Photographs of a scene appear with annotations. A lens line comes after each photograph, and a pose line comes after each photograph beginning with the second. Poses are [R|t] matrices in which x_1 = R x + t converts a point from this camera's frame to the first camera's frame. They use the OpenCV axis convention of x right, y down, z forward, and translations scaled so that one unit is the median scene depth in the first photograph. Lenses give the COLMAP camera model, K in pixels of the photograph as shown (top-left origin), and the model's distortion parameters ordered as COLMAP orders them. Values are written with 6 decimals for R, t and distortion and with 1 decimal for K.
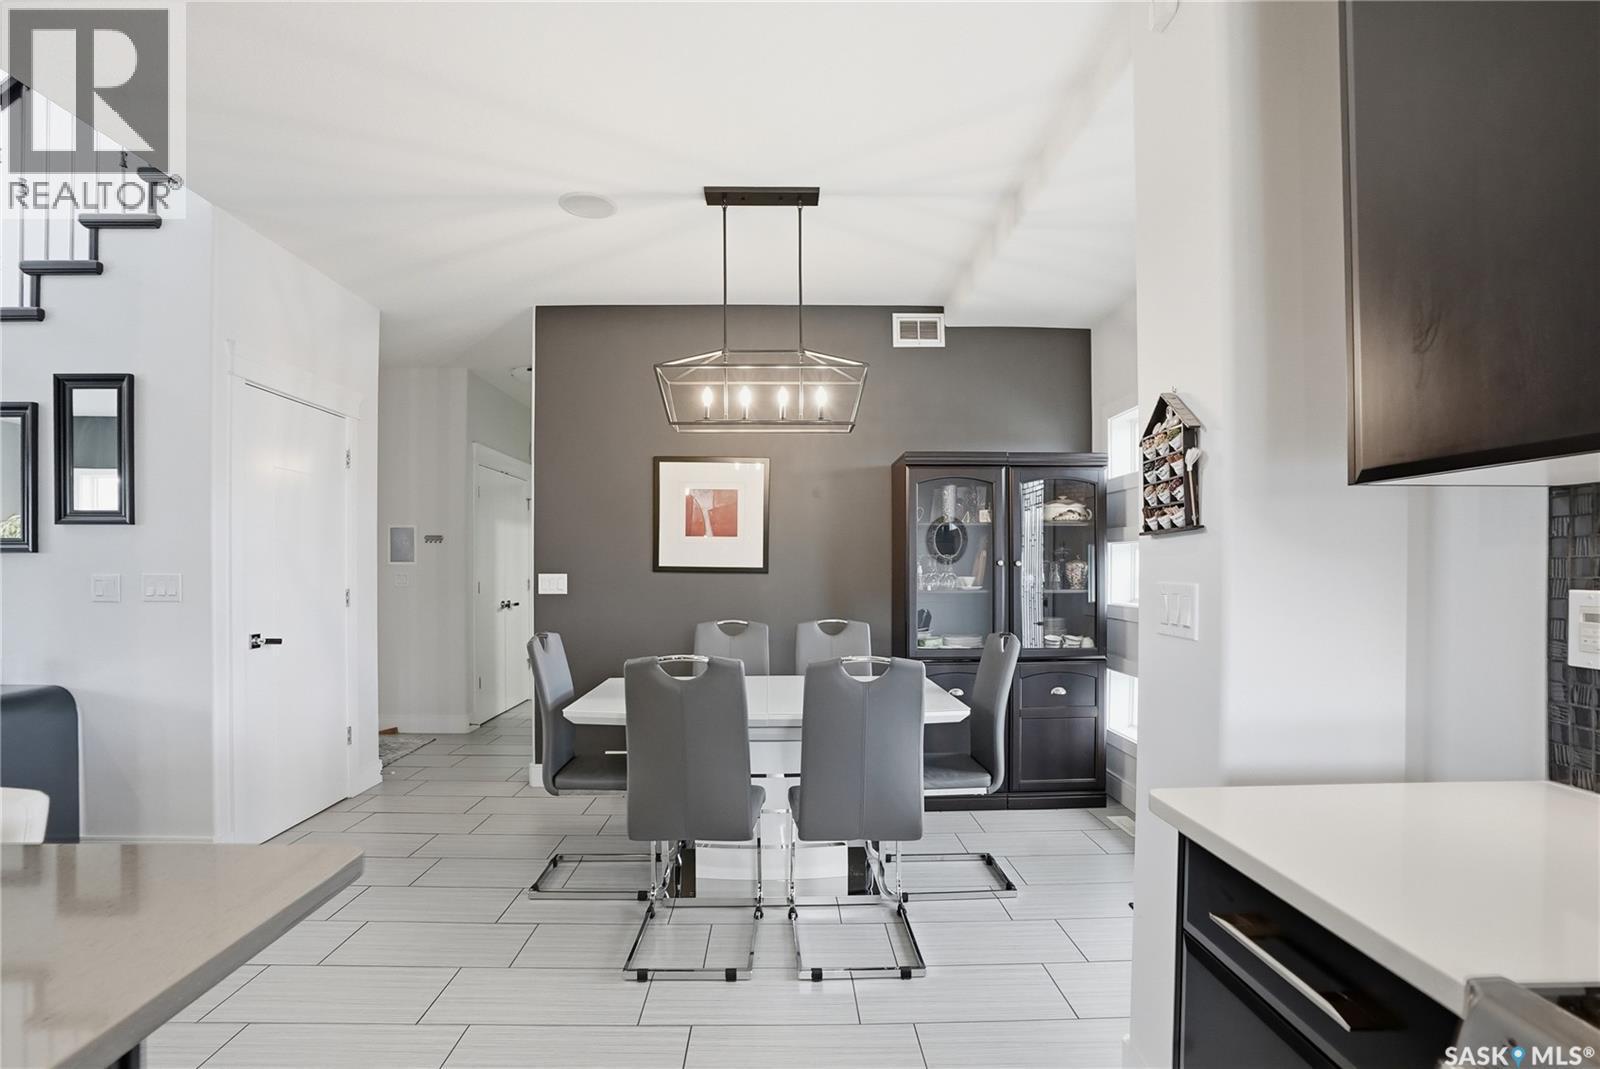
lens RADIAL K [[783.2, 0, 771.0], [0, 783.2, 576.6], [0, 0, 1]] dist [-0.050526, 0.008584]
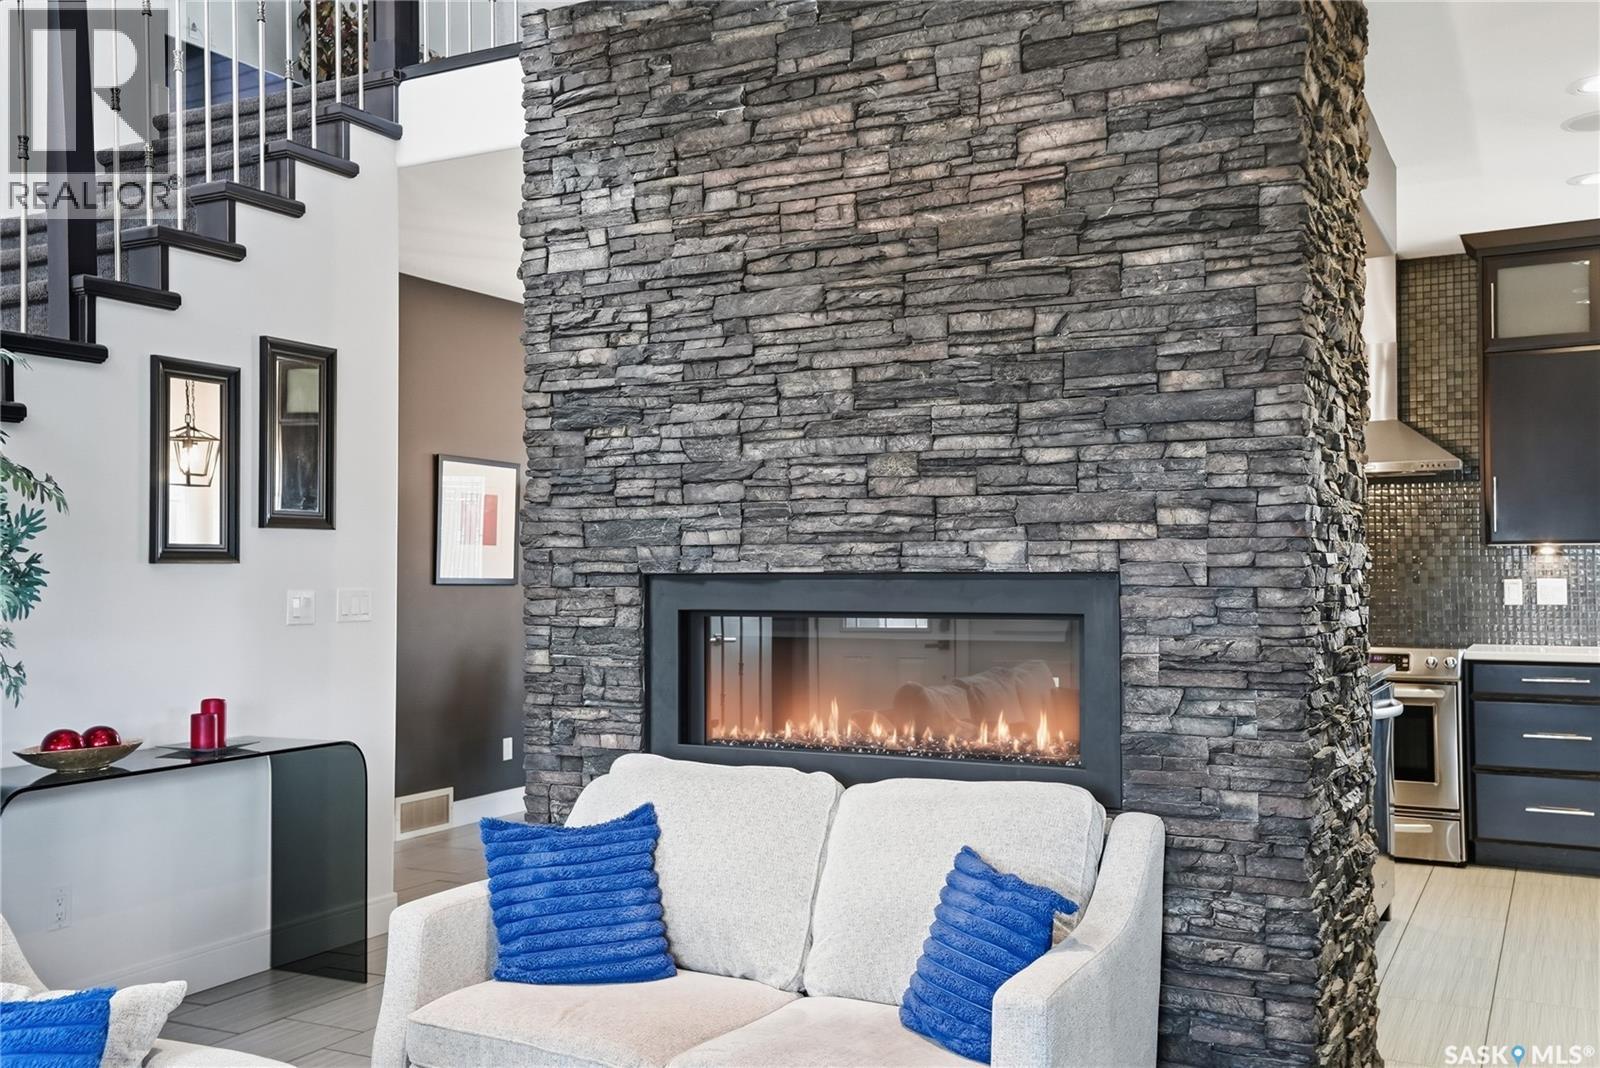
lens RADIAL K [[1423.1, 0, 797.2], [0, 1423.1, 547.9], [0, 0, 1]] dist [0.034547, 0.030336]
pose [[0.481368, 0.015886, 0.876375, -1.382699], [0.018005, 0.999446, -0.028007, 0.003386], [-0.876334, 0.029261, 0.480815, -0.142030]]
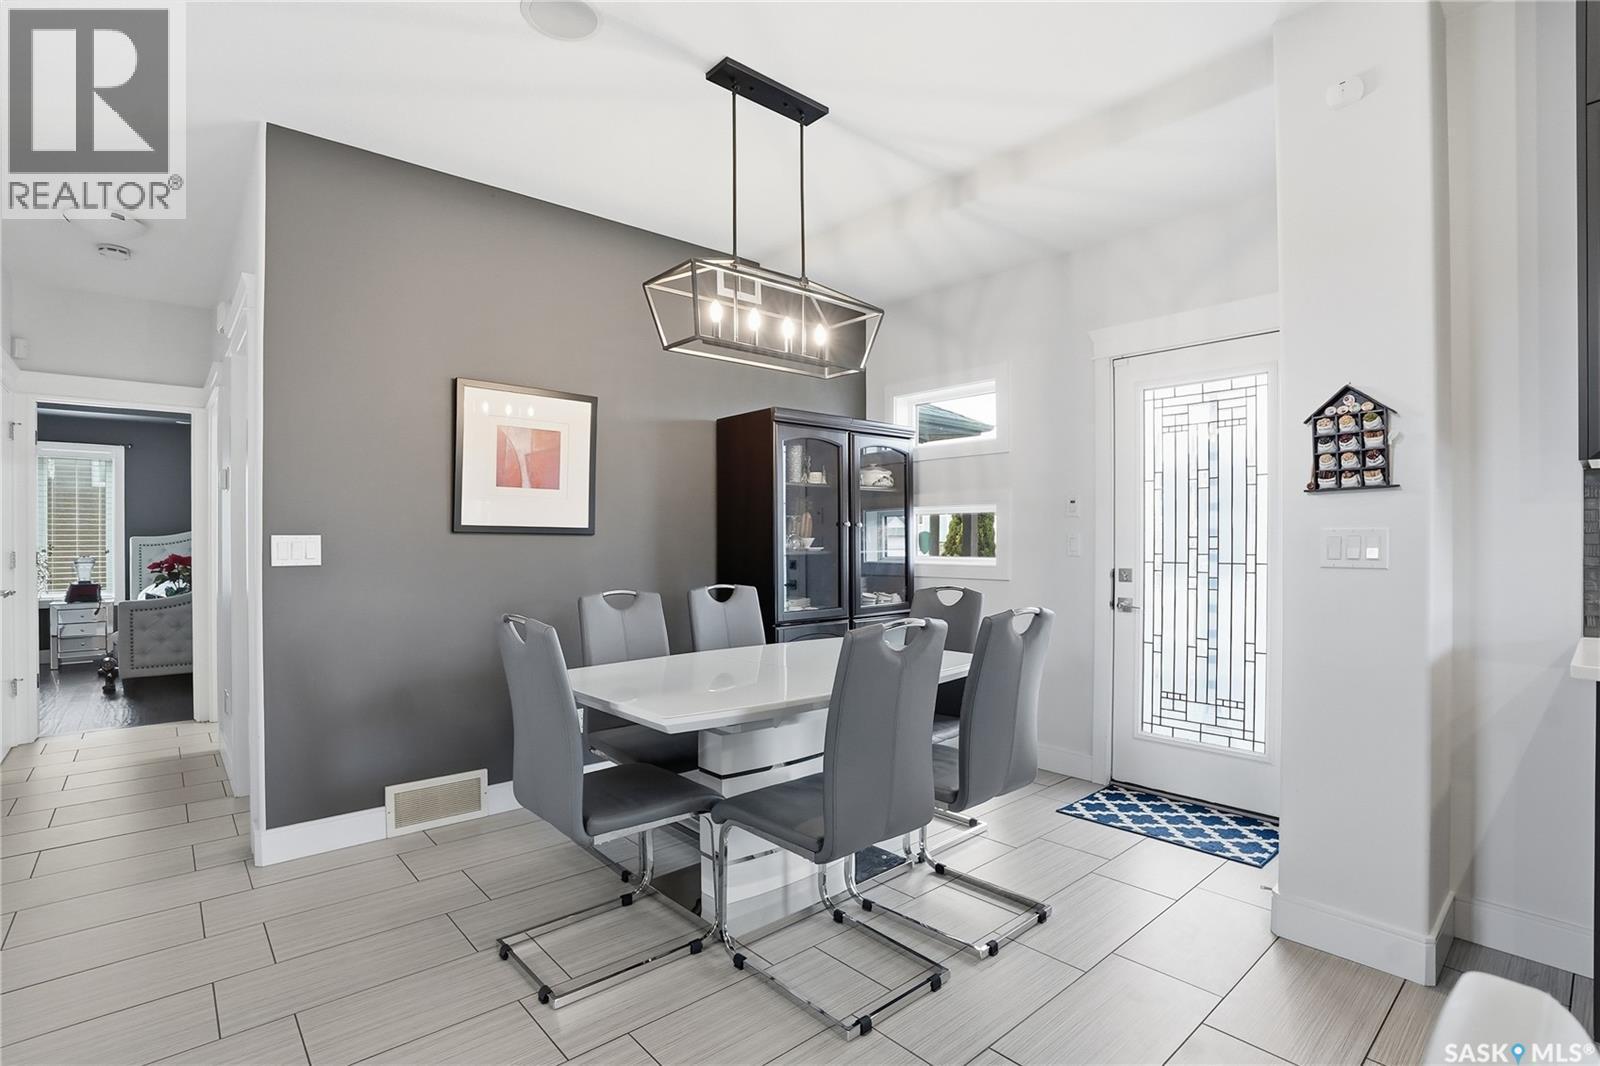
lens RADIAL K [[783.2, 0, 793.4], [0, 783.2, 542.9], [0, 0, 1]] dist [-0.050526, 0.008584]
pose [[0.754757, -0.004335, 0.655990, -0.391885], [0.010114, 0.999936, -0.005030, 0.010838], [-0.655926, 0.010432, 0.754753, 0.234160]]
